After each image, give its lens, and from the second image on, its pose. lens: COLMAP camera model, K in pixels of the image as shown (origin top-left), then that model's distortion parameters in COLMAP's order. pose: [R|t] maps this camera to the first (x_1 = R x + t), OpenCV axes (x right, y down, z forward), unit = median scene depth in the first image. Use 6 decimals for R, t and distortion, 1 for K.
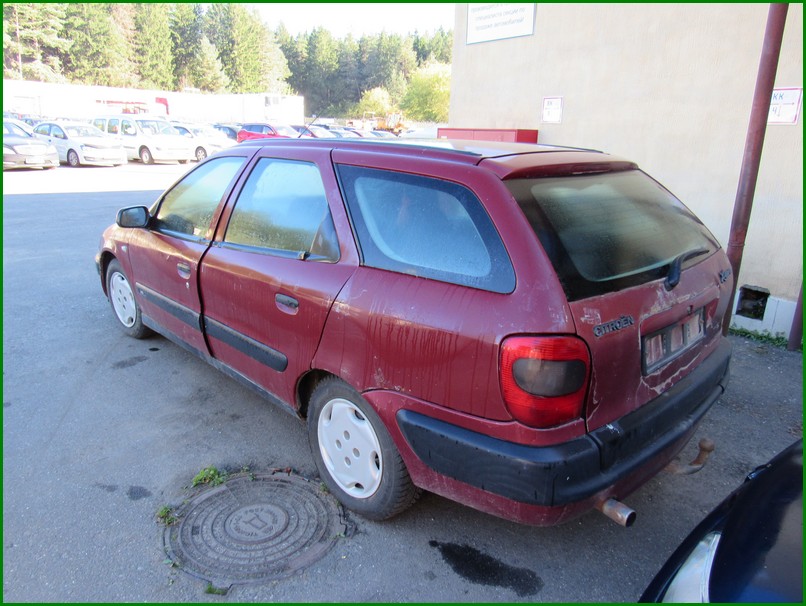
lens RADIAL K [[560.5, 0, 403.0], [0, 560.5, 303.0], [0, 0, 1]] dist [-0.029909, -0.000415]
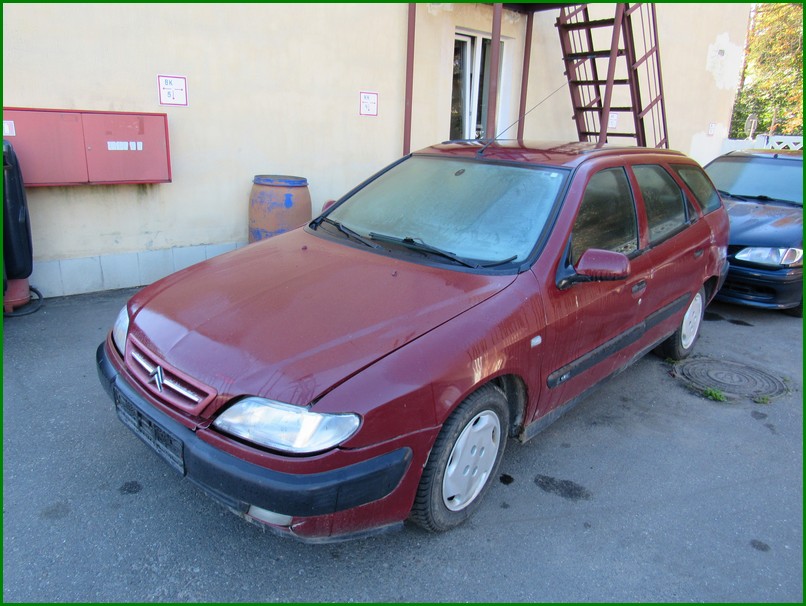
lens RADIAL K [[560.5, 0, 403.0], [0, 560.5, 303.0], [0, 0, 1]] dist [-0.029909, -0.000415]
pose [[-0.040498, -0.315826, 0.947953, -1.455084], [0.254264, 0.914241, 0.315457, -0.491161], [-0.966286, 0.253806, 0.043279, 1.524233]]
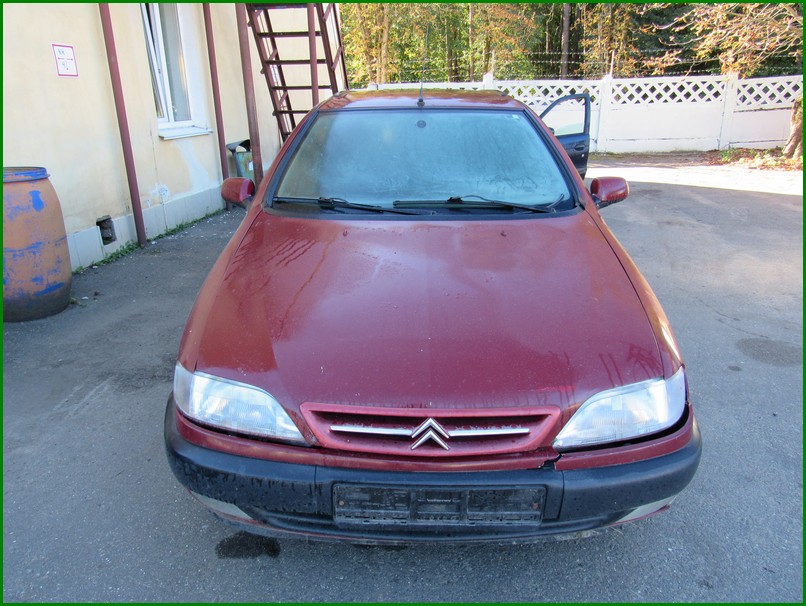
lens RADIAL K [[560.5, 0, 403.0], [0, 560.5, 303.0], [0, 0, 1]] dist [-0.029909, -0.000415]
pose [[-0.702187, -0.257135, 0.663939, -1.039323], [0.206892, 0.818581, 0.535837, -0.647042], [-0.681270, 0.513621, -0.521598, 2.169083]]
